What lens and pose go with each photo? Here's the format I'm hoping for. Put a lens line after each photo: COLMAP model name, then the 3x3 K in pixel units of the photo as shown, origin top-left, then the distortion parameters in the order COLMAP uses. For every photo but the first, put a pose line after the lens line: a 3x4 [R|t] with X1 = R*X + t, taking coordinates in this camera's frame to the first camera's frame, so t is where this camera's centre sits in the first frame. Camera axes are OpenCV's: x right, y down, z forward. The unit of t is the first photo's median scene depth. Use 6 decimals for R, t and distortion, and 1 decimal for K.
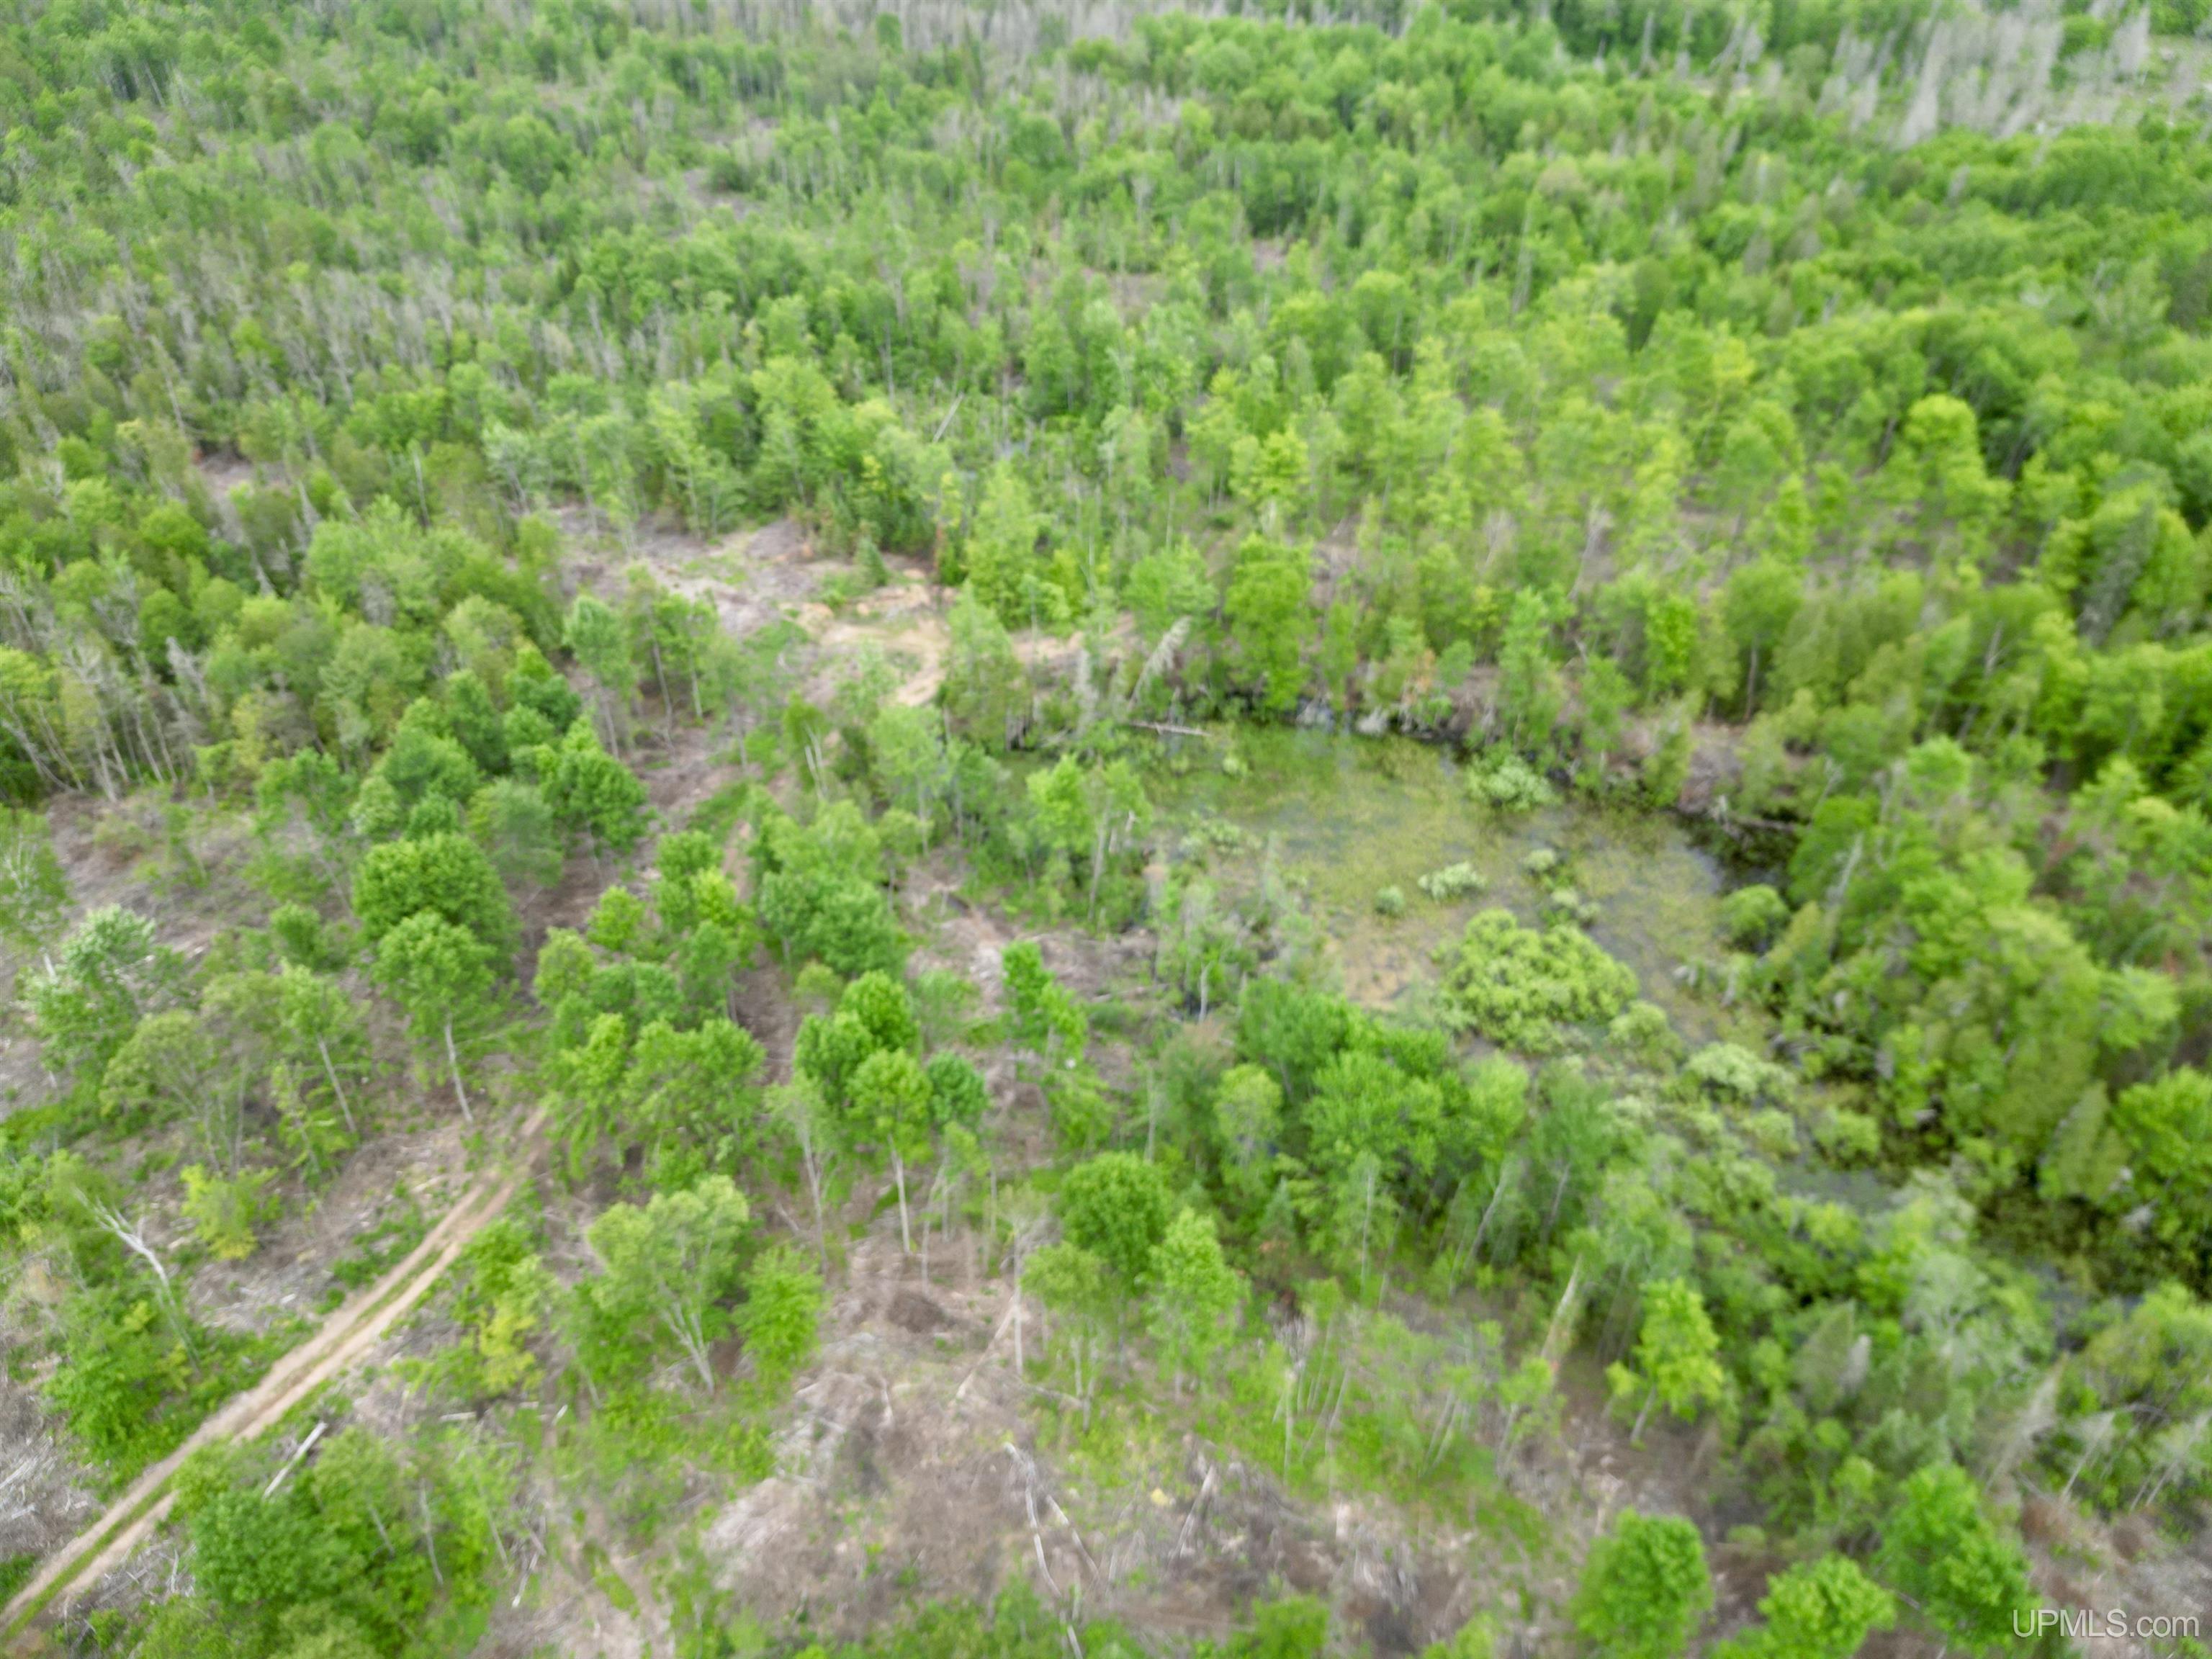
lens RADIAL K [[1559.8, 0, 1103.3], [0, 1559.8, 833.3], [0, 0, 1]] dist [0.056197, -0.056609]
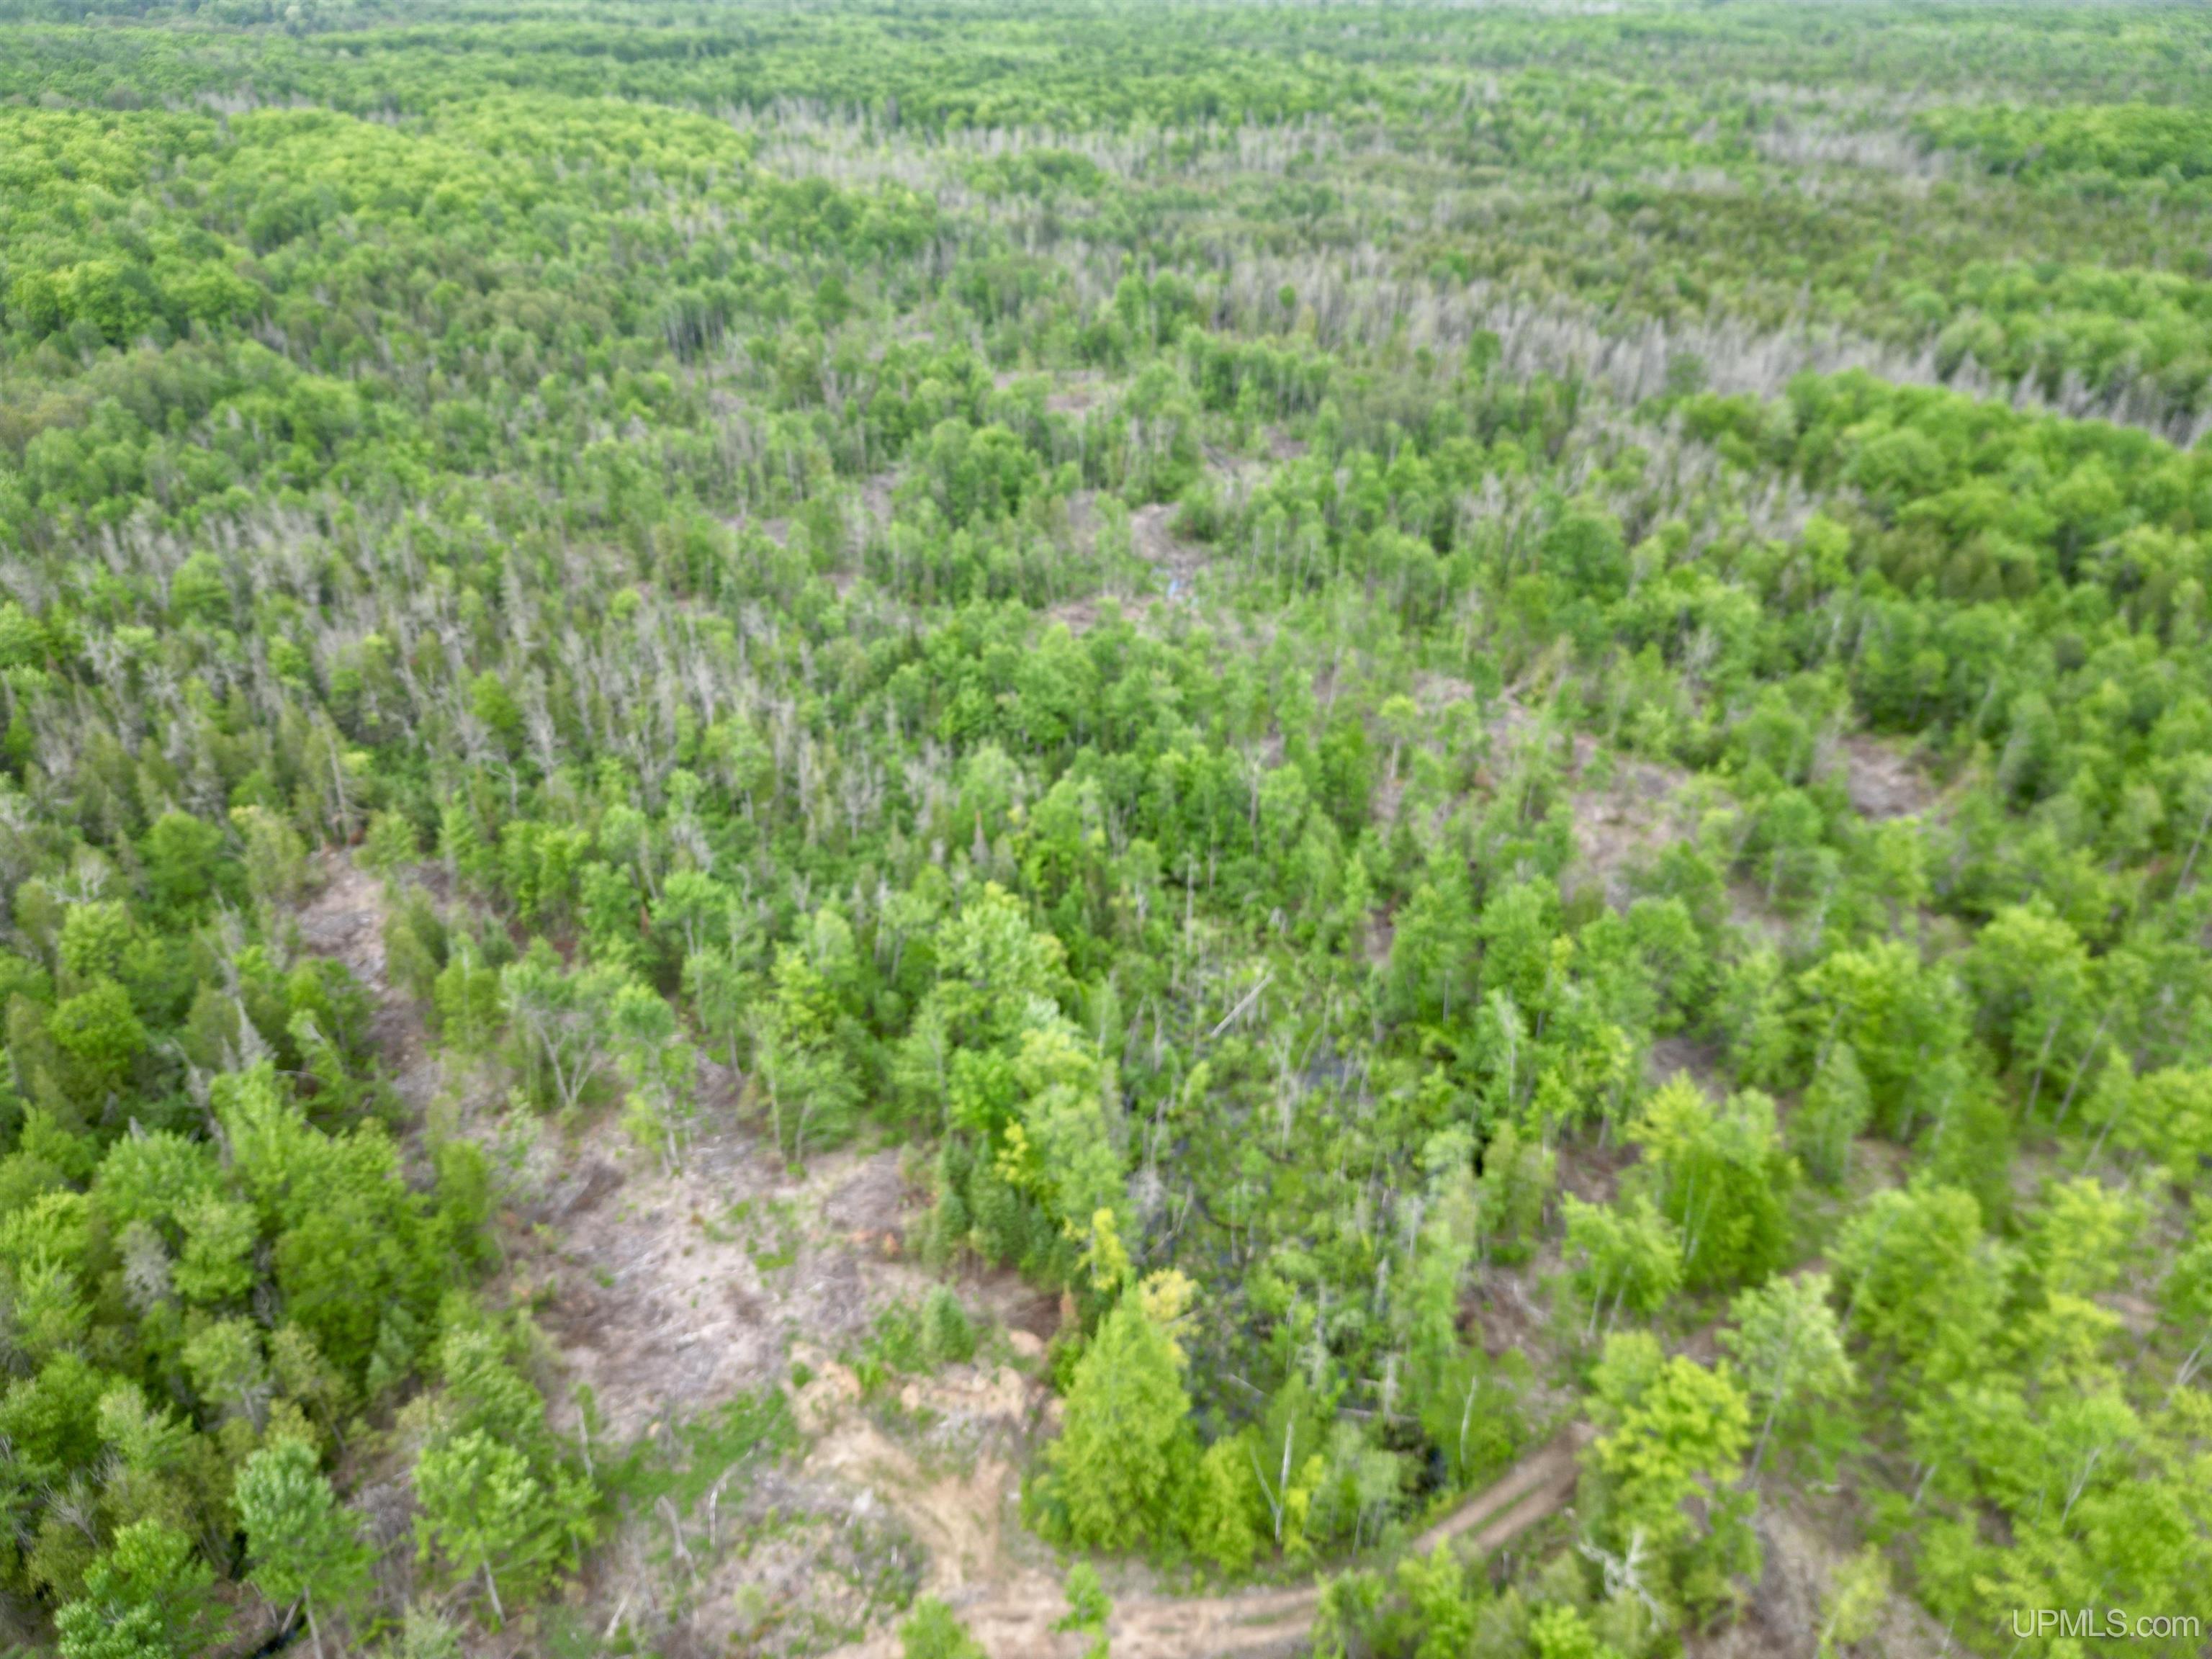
lens RADIAL K [[1559.8, 0, 1103.3], [0, 1559.8, 833.3], [0, 0, 1]] dist [0.056197, -0.056609]
pose [[0.907791, 0.213505, -0.361014, 0.094691], [-0.256713, 0.963519, -0.075691, -0.367050], [0.331684, 0.161389, 0.929483, 0.485635]]
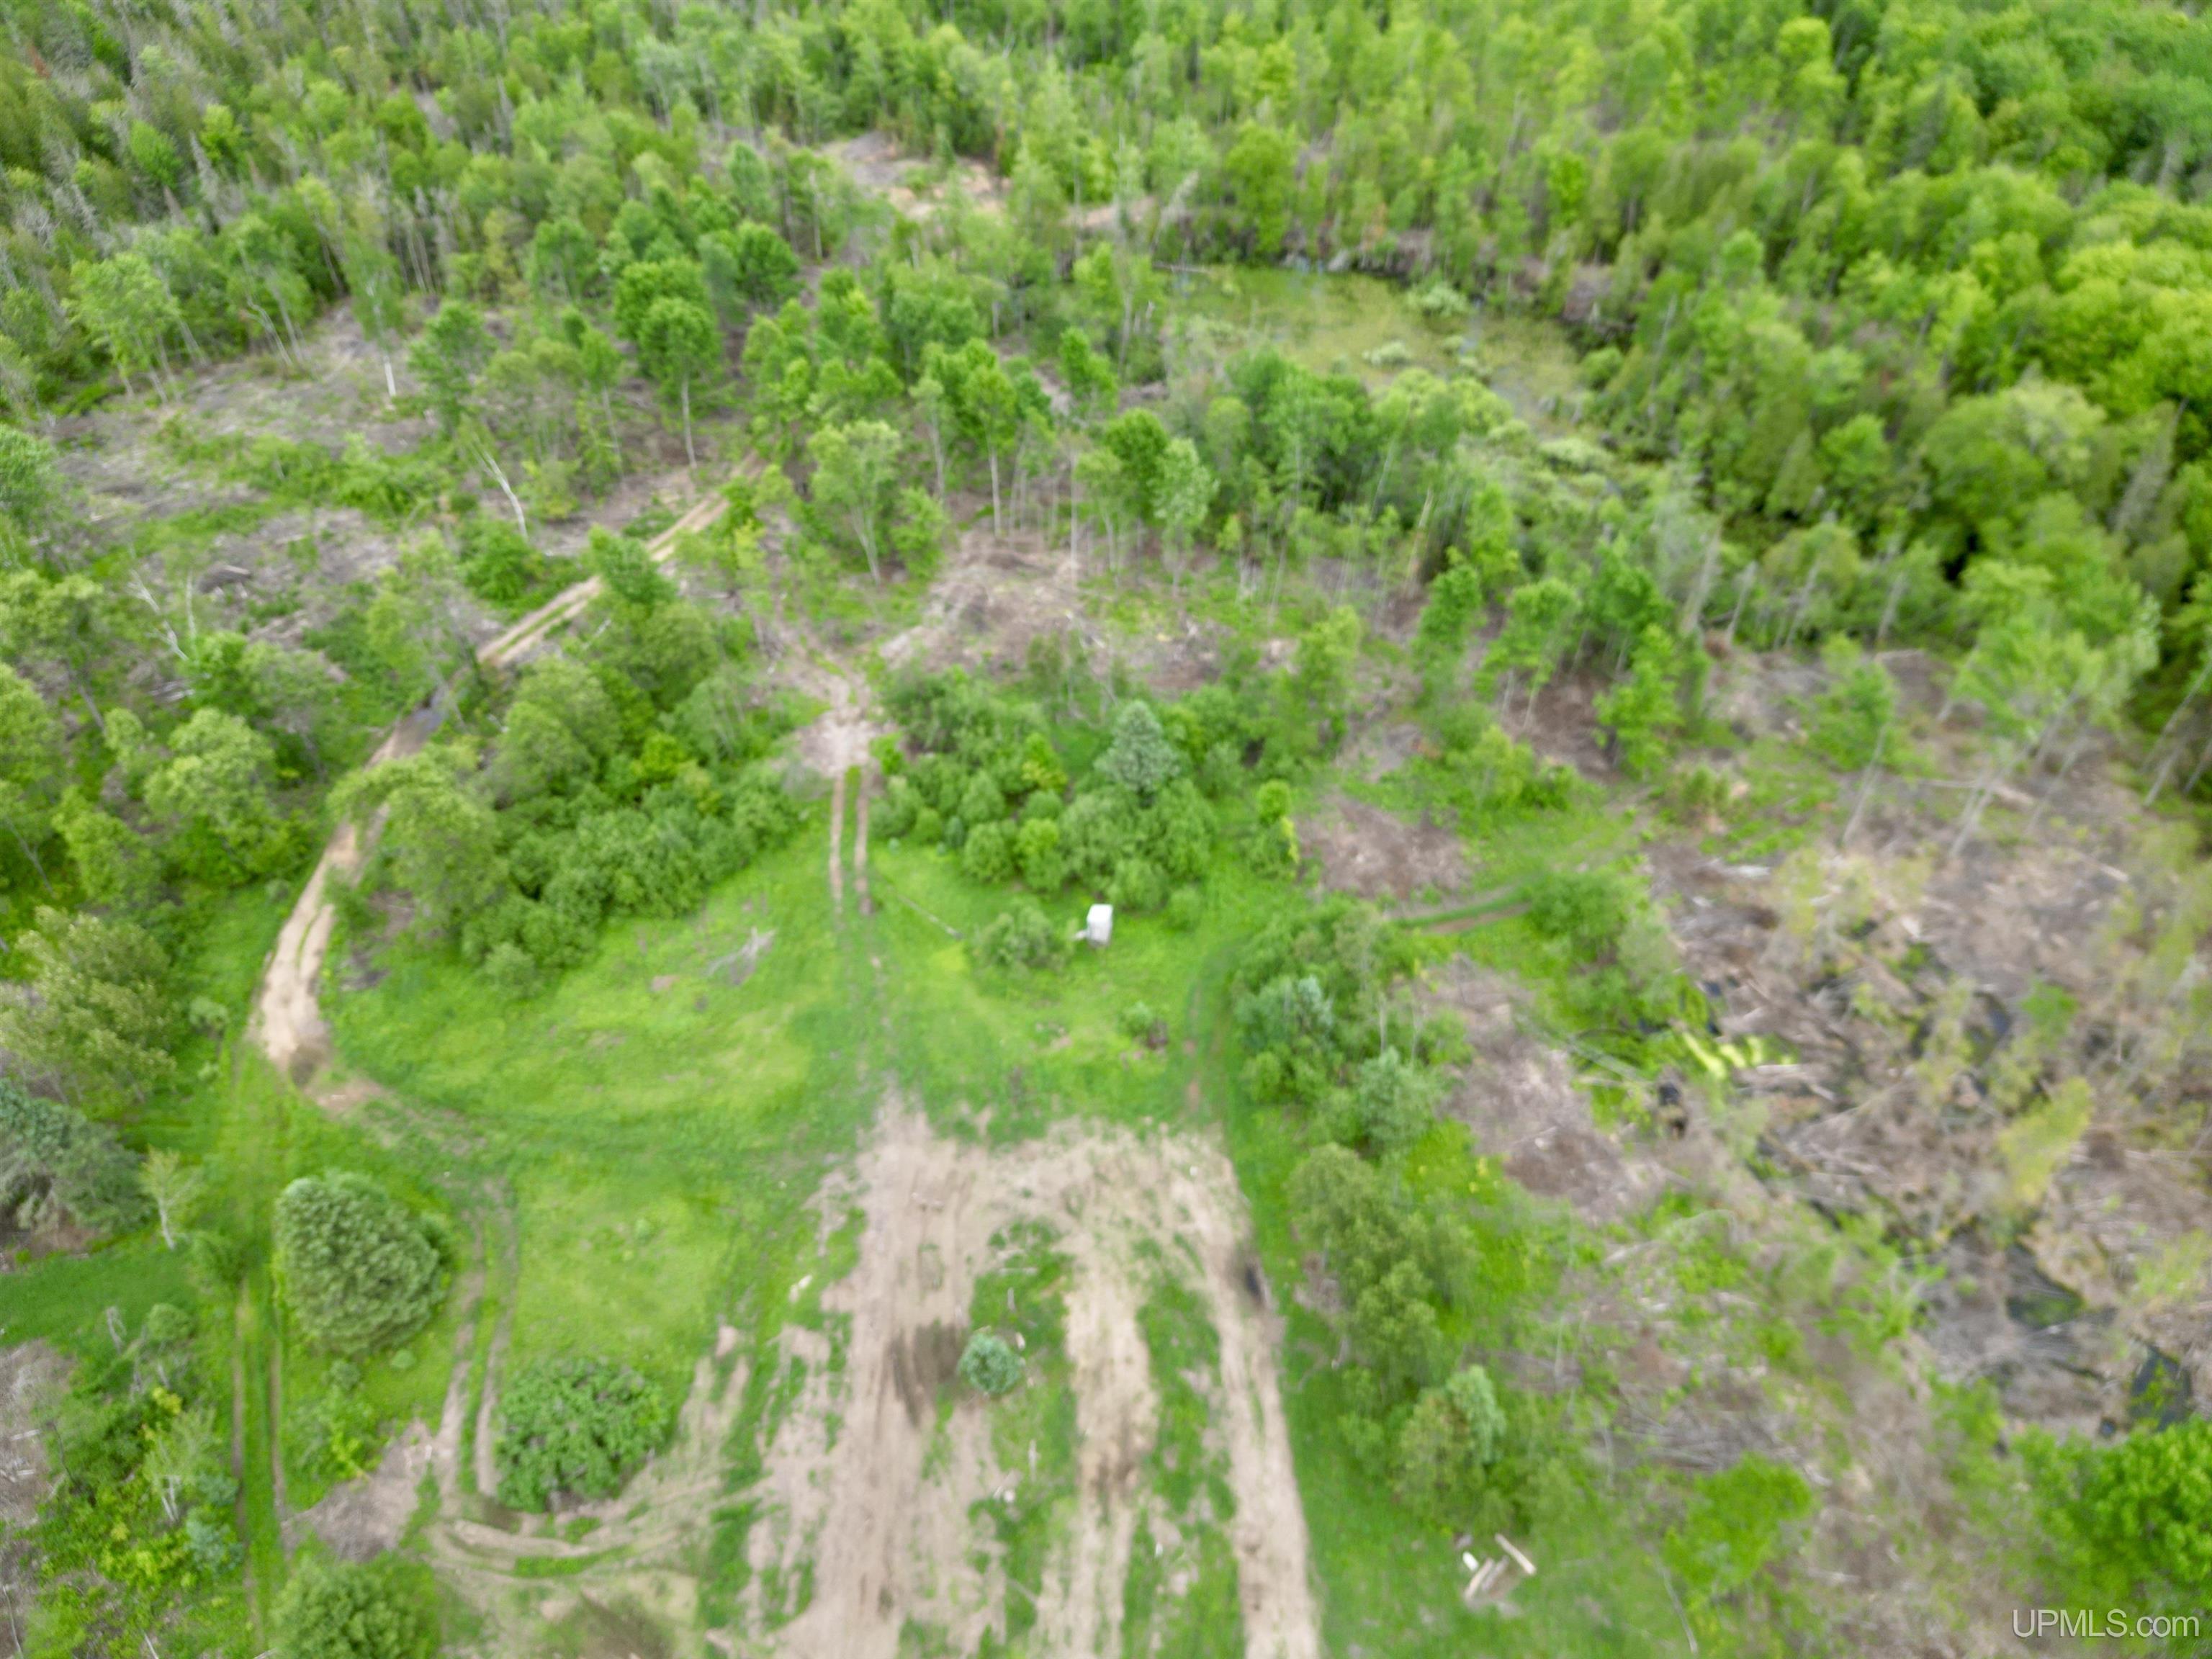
lens RADIAL K [[1559.8, 0, 1103.3], [0, 1559.8, 833.3], [0, 0, 1]] dist [0.056197, -0.056609]
pose [[0.999881, 0.011205, -0.010560, -0.003312], [-0.010024, 0.994316, 0.105997, 0.261120], [0.011688, -0.105878, 0.994310, -0.346315]]
